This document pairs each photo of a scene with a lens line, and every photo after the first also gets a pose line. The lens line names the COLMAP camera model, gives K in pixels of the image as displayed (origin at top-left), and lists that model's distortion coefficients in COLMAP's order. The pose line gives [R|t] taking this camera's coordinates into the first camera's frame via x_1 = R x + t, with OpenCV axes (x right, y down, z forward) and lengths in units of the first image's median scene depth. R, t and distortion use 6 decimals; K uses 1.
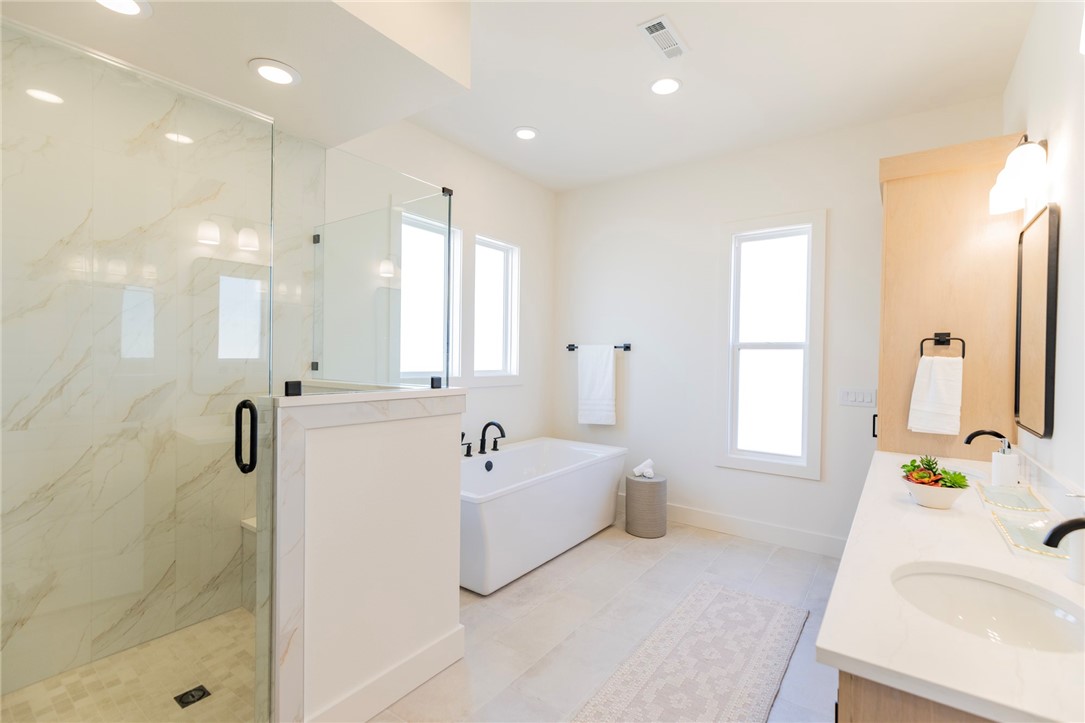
lens RADIAL K [[488.4, 0, 547.5], [0, 488.4, 359.4], [0, 0, 1]] dist [0.003653, 0.000264]
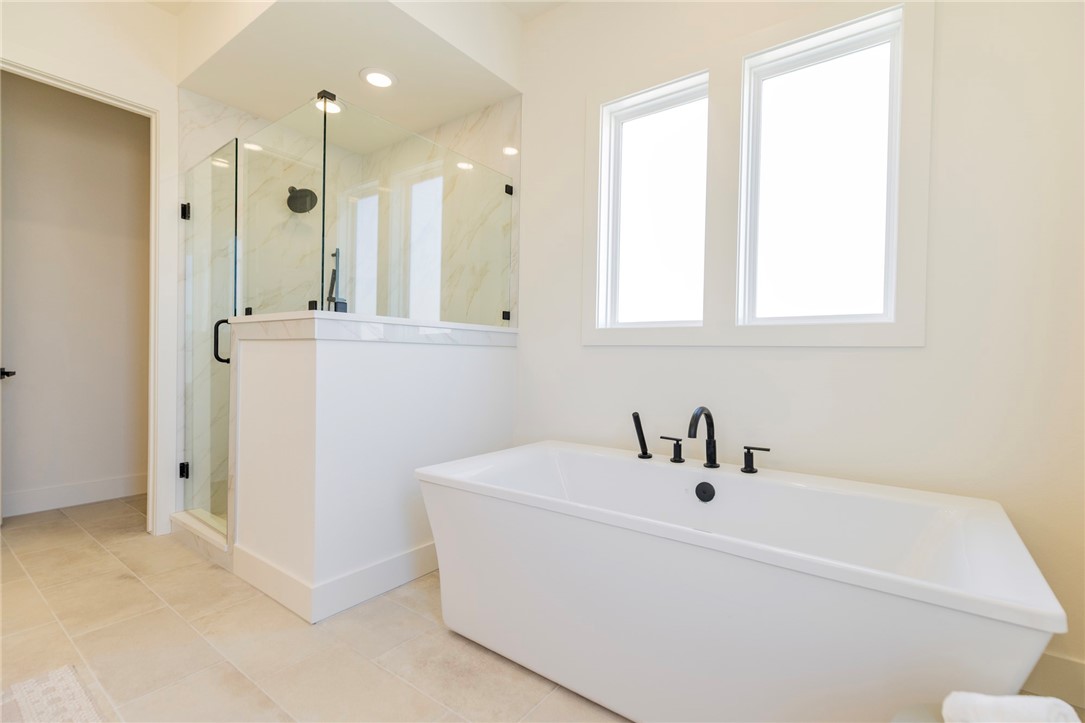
lens RADIAL K [[488.4, 0, 547.5], [0, 488.4, 359.4], [0, 0, 1]] dist [0.003653, 0.000264]
pose [[-0.006258, -0.012712, -0.999900, 0.525590], [-0.026193, 0.999578, -0.012544, 0.114053], [0.999637, 0.026112, -0.006588, 1.081357]]
